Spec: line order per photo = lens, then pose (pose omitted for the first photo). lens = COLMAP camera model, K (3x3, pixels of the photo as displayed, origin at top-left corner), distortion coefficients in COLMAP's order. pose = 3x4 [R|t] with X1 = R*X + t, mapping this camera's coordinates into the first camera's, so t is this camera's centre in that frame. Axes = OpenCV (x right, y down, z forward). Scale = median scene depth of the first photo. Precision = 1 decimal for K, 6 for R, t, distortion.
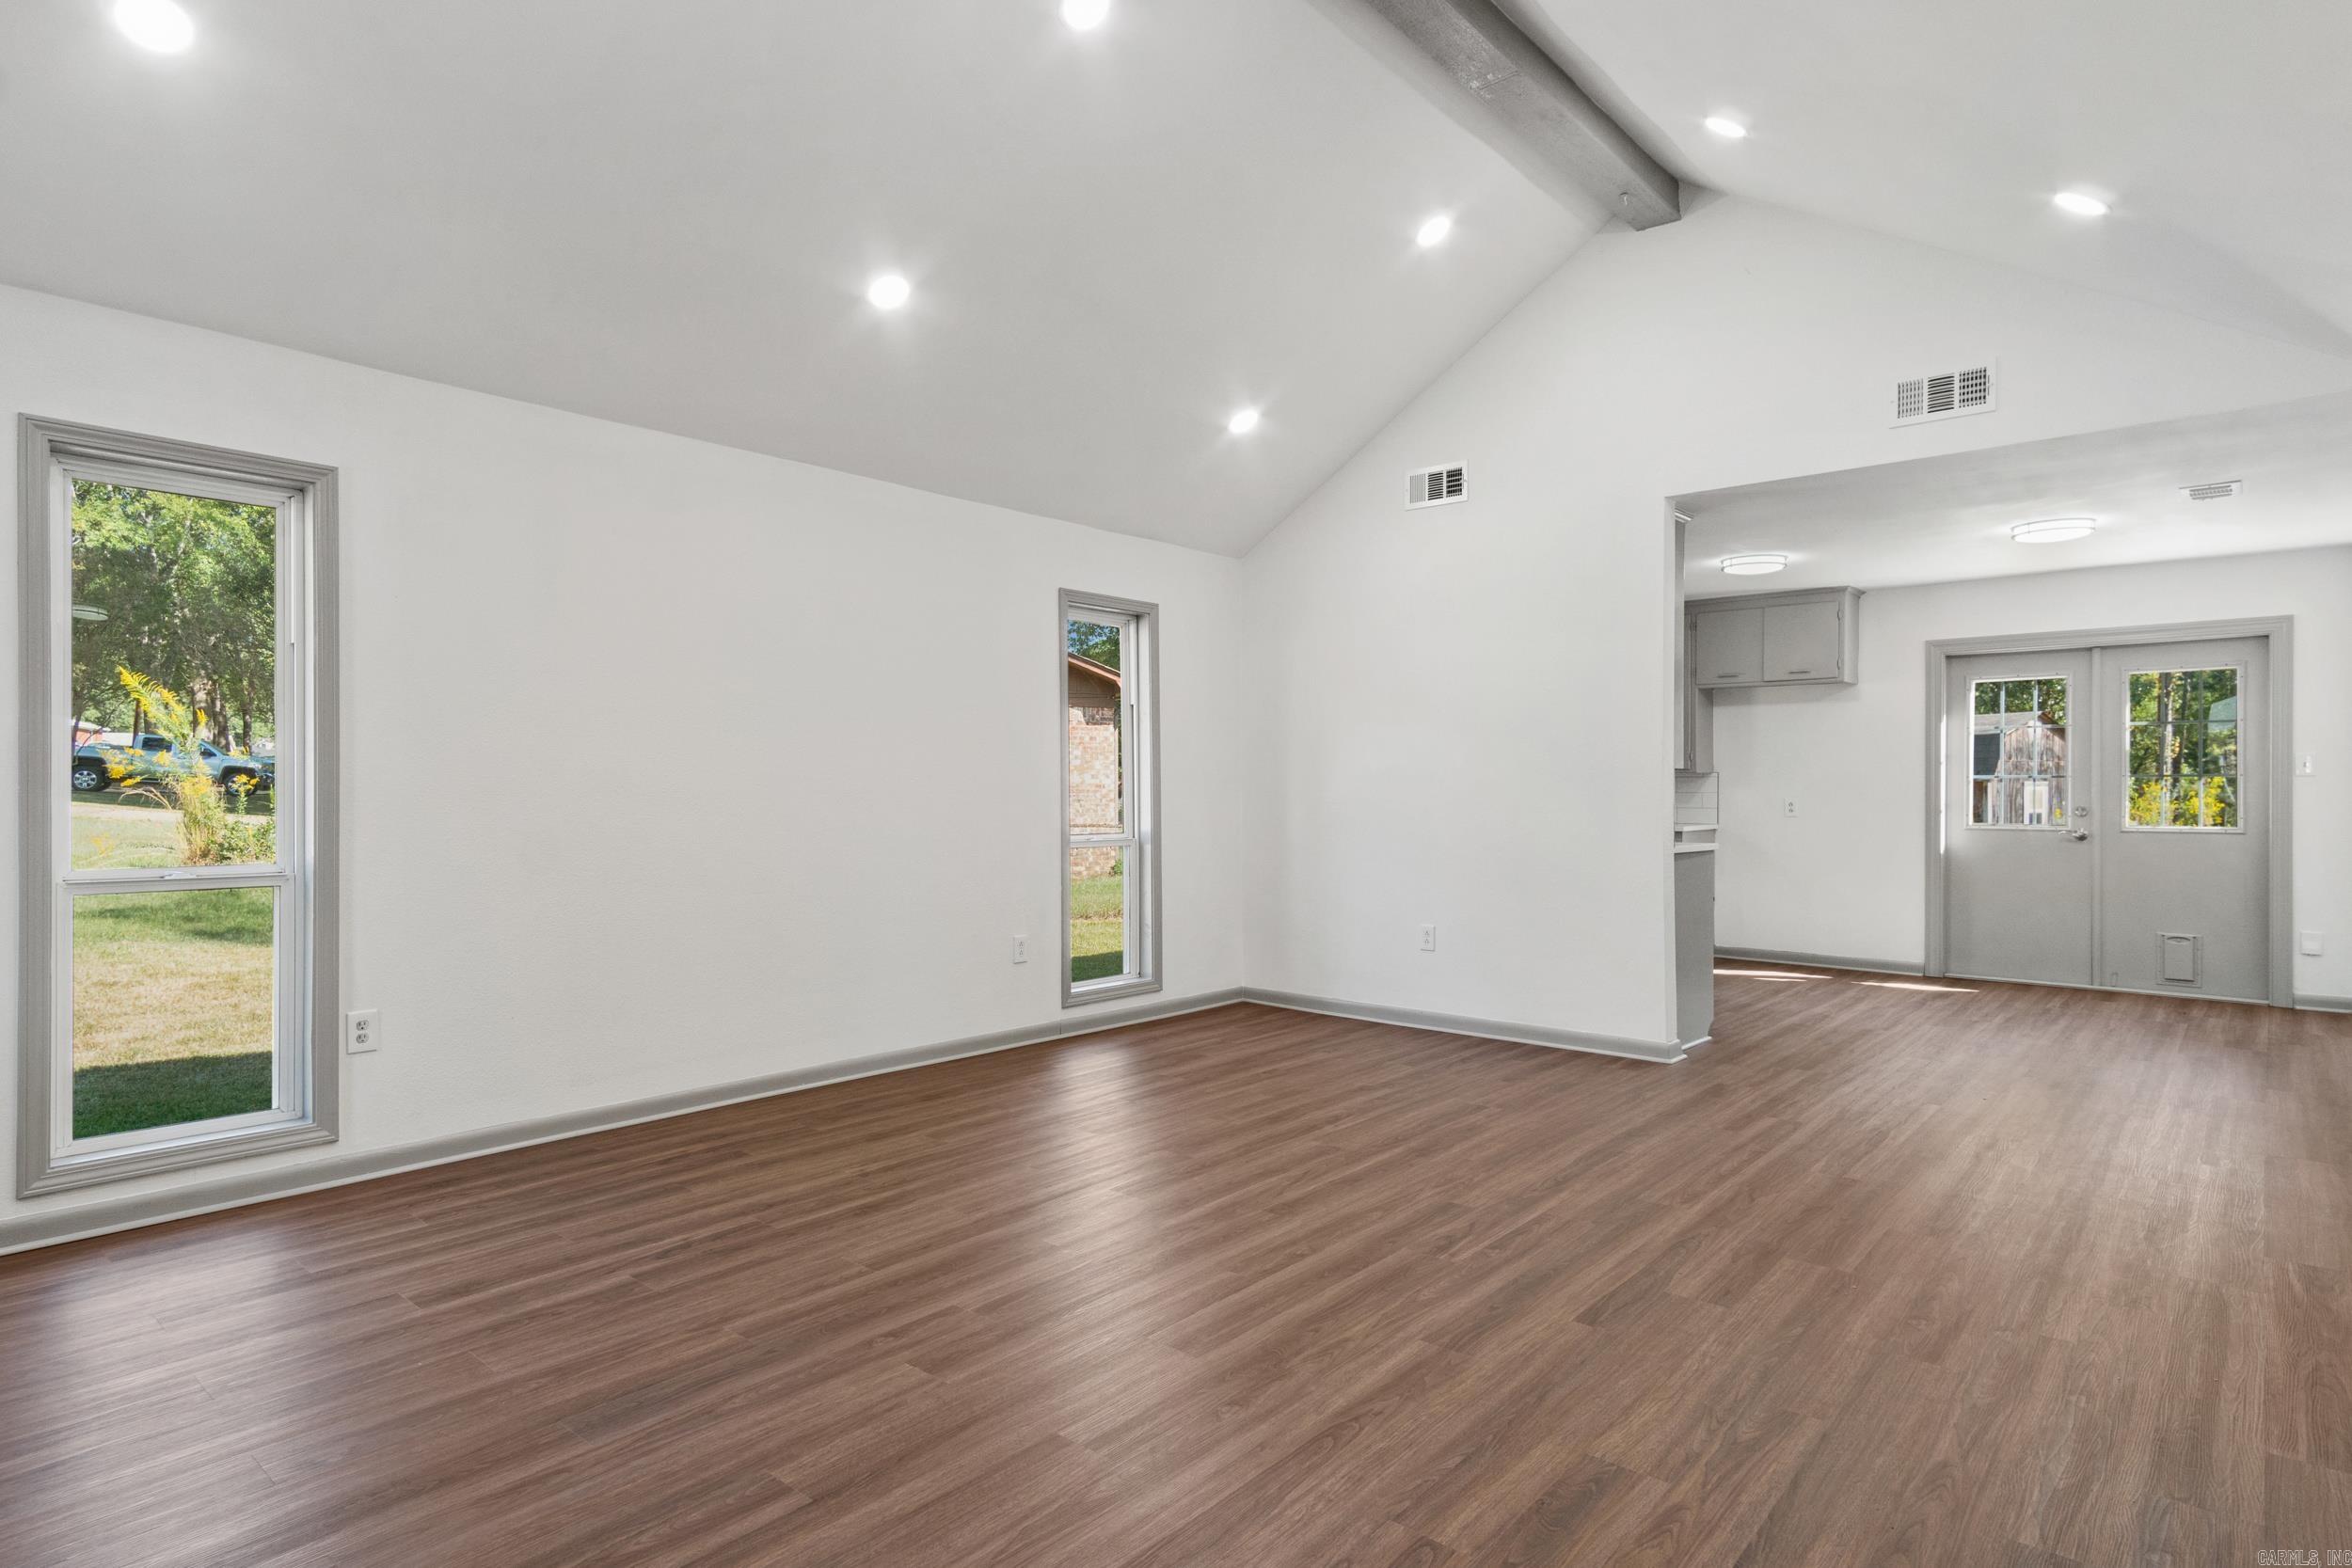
lens RADIAL K [[1260.3, 0, 1175.6], [0, 1260.3, 747.0], [0, 0, 1]] dist [0.007244, 0.002323]
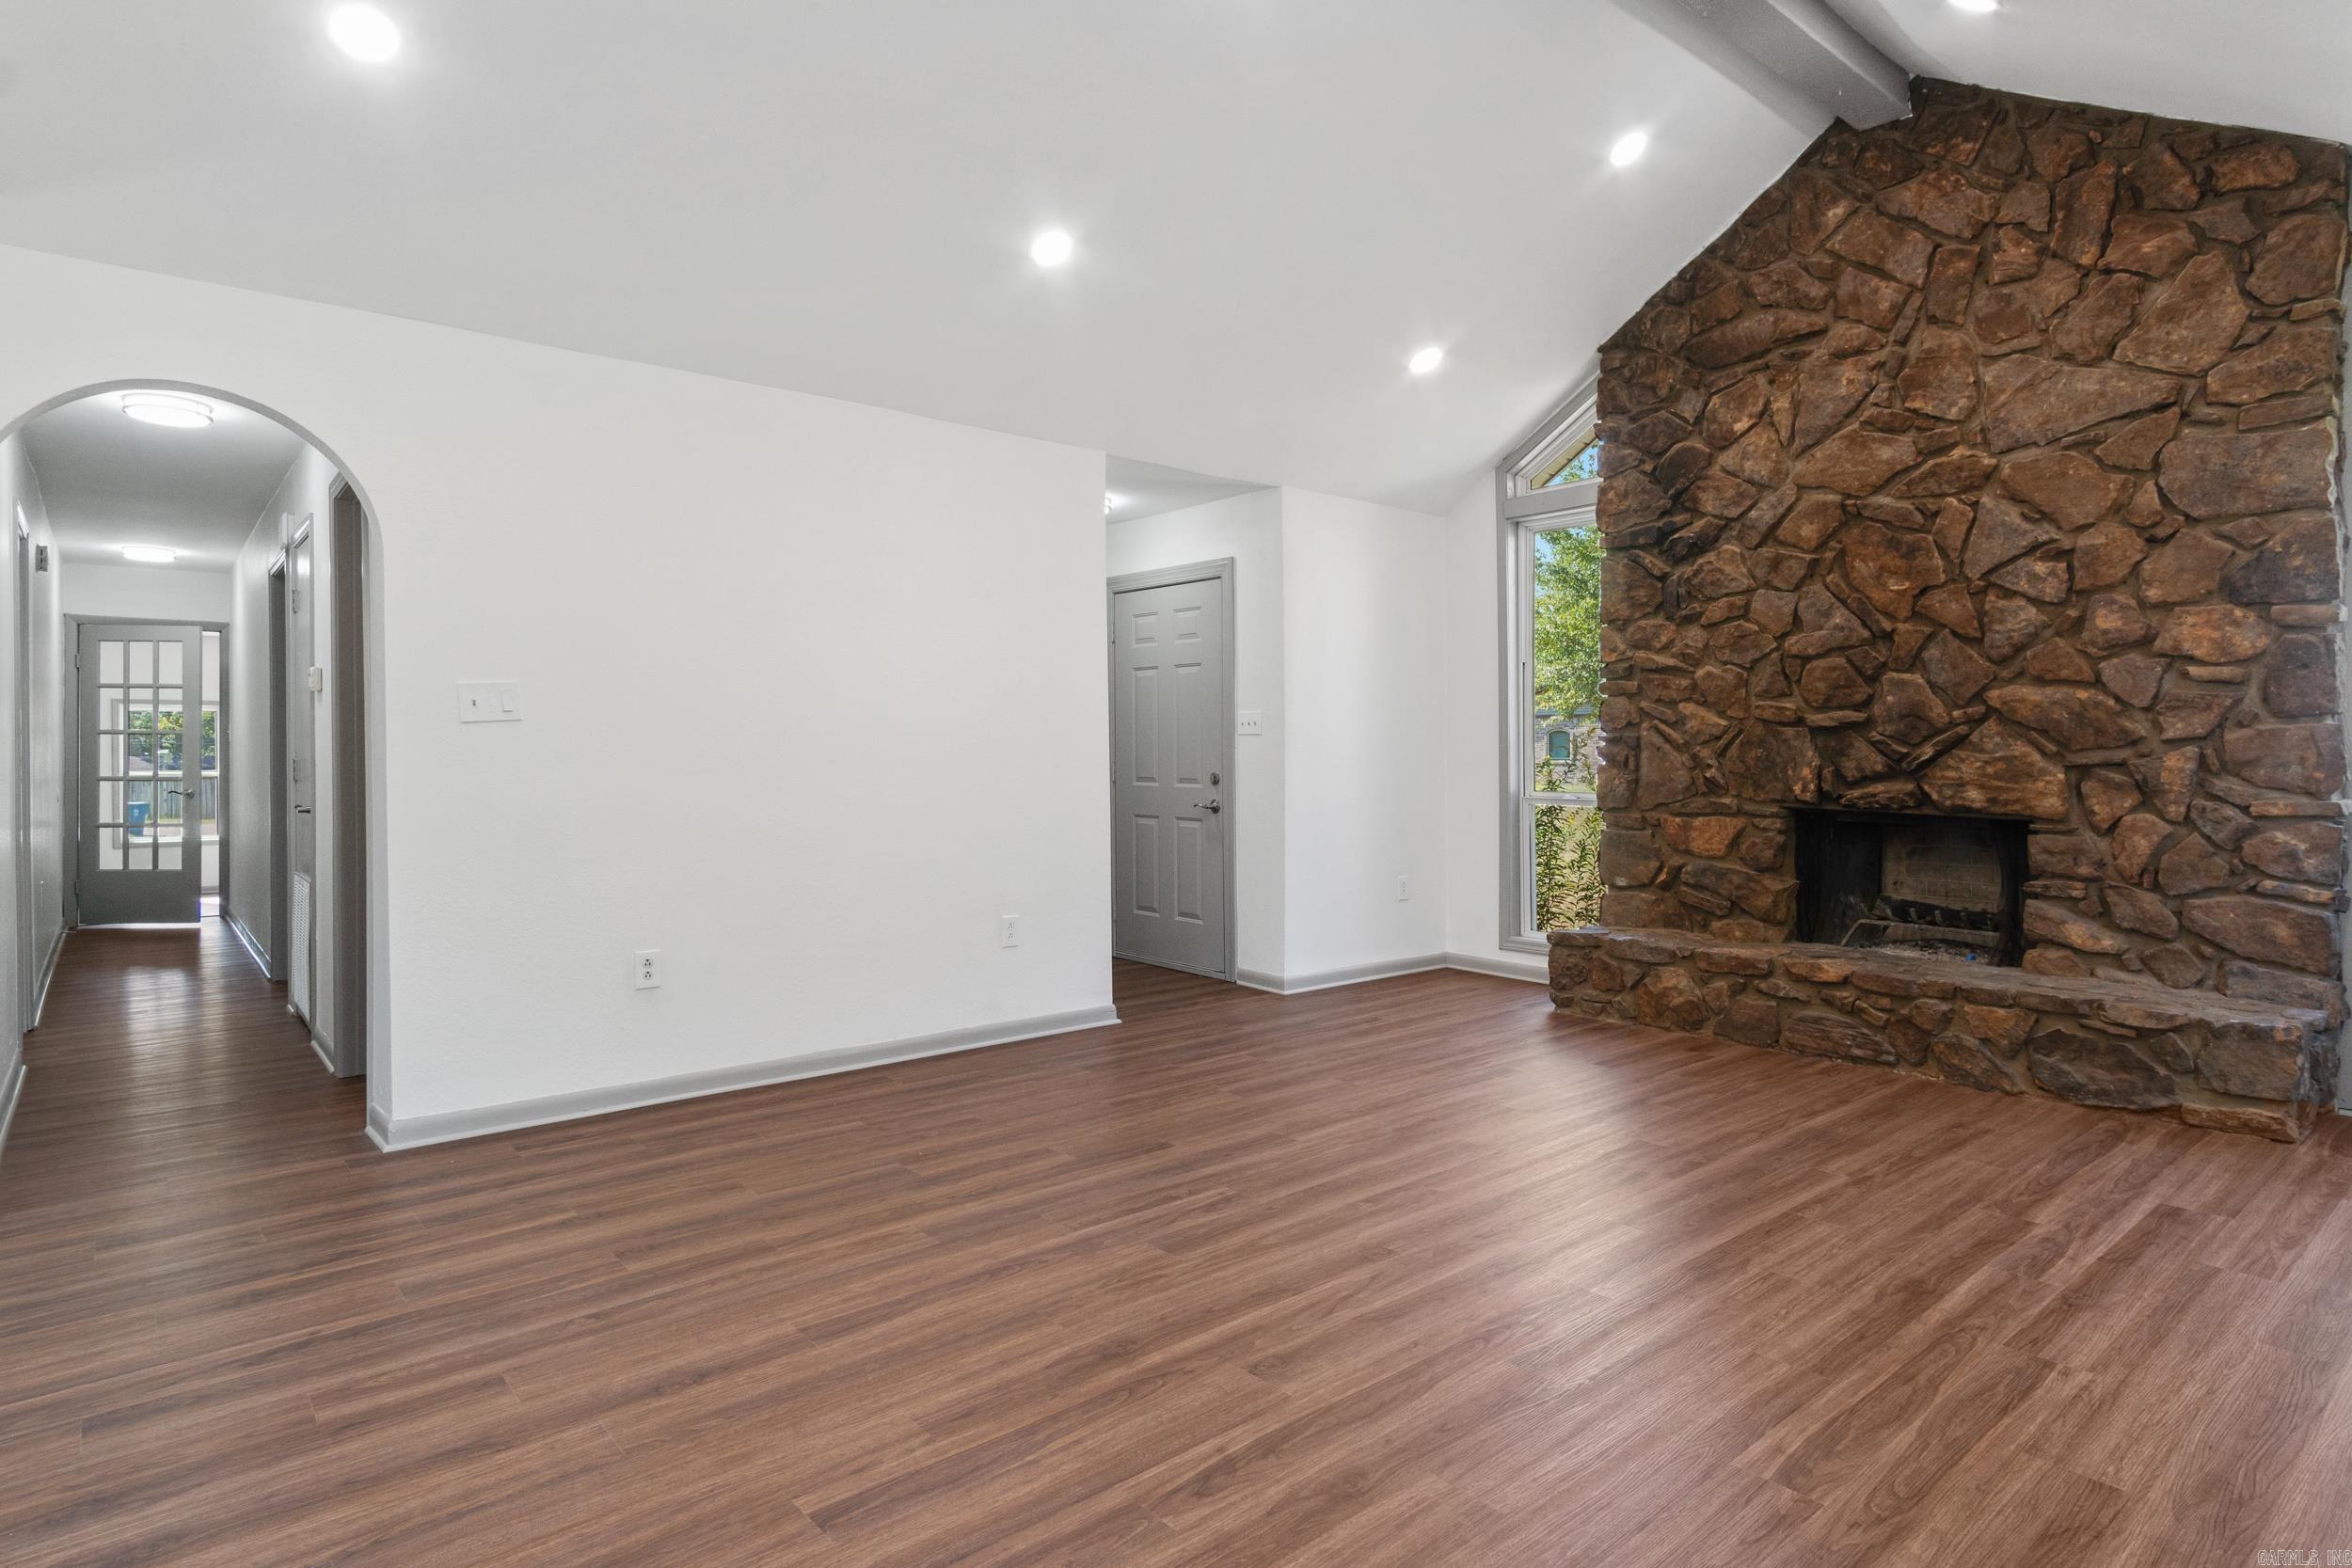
lens RADIAL K [[1260.3, 0, 1175.6], [0, 1260.3, 747.0], [0, 0, 1]] dist [0.007244, 0.002323]
pose [[-0.988812, 0.001688, 0.149155, 0.090001], [-0.004356, 0.999183, -0.040185, 0.066862], [-0.149101, -0.040385, -0.987997, 1.840316]]
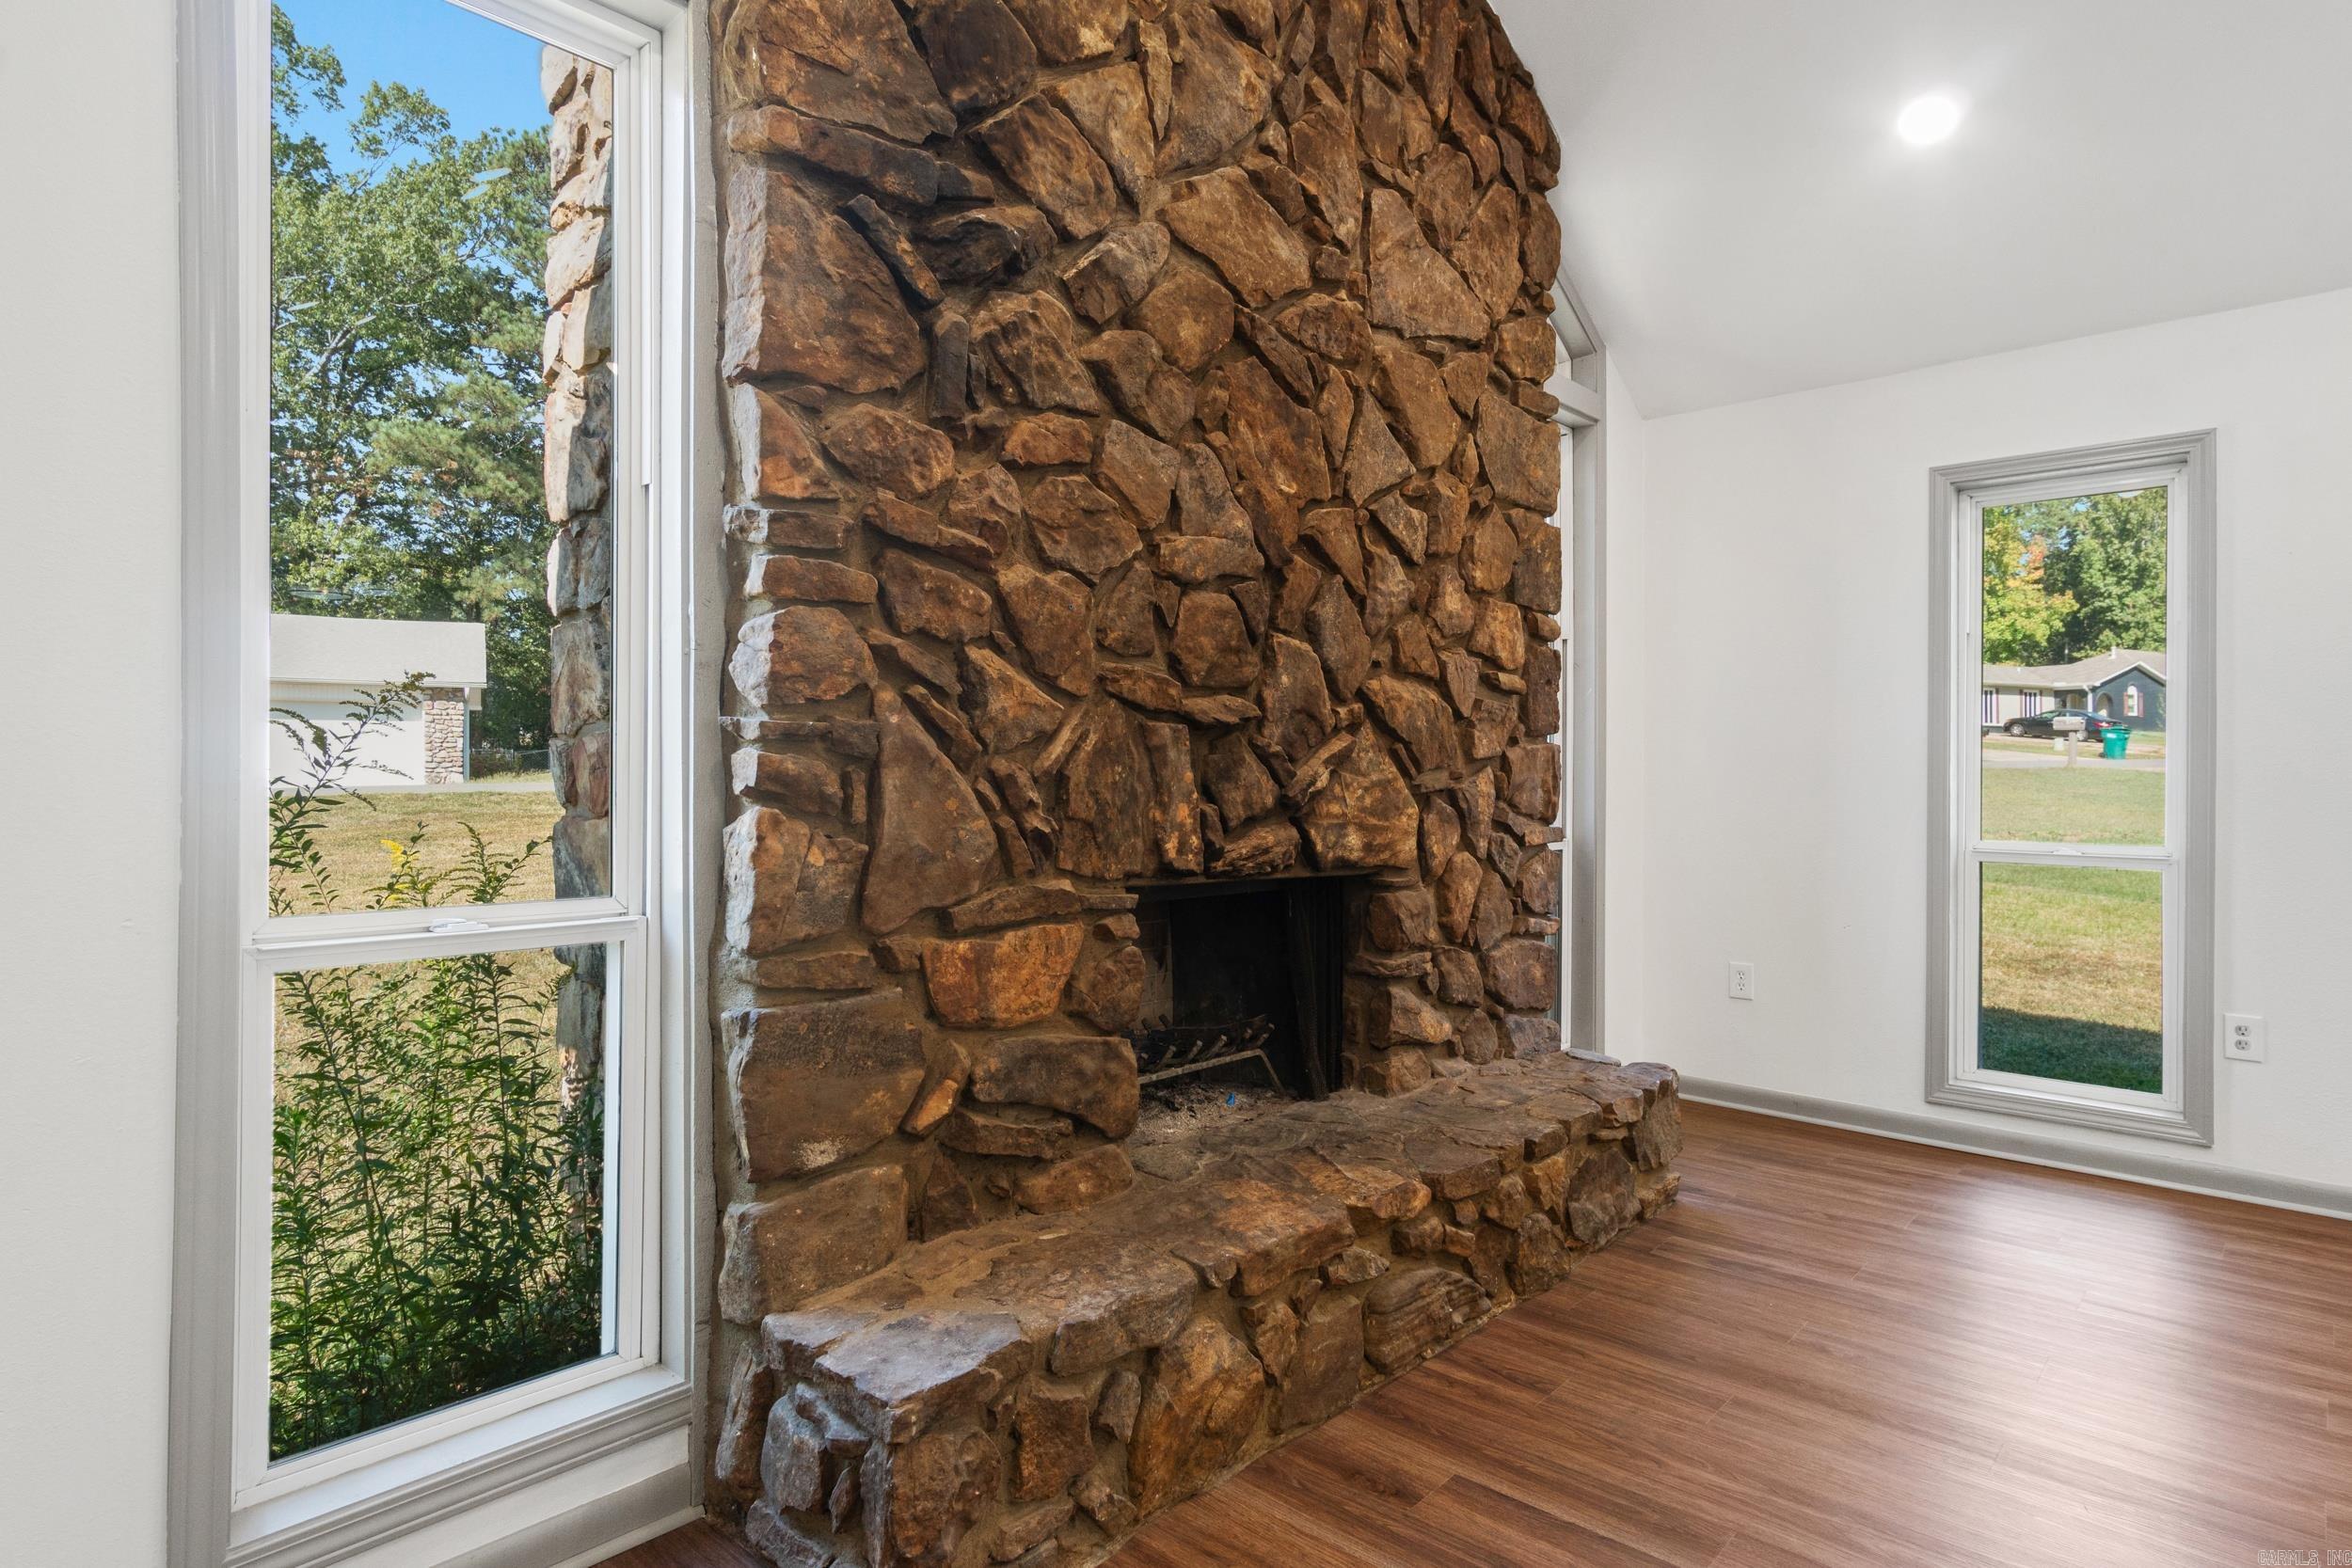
lens RADIAL K [[1260.5, 0, 1173.9], [0, 1260.5, 758.6], [0, 0, 1]] dist [0.003243, 0.000714]
pose [[-0.027316, -0.009288, -0.999584, 0.317189], [0.030920, 0.999471, -0.010132, 0.008878], [0.999149, -0.031184, -0.027014, 0.279639]]
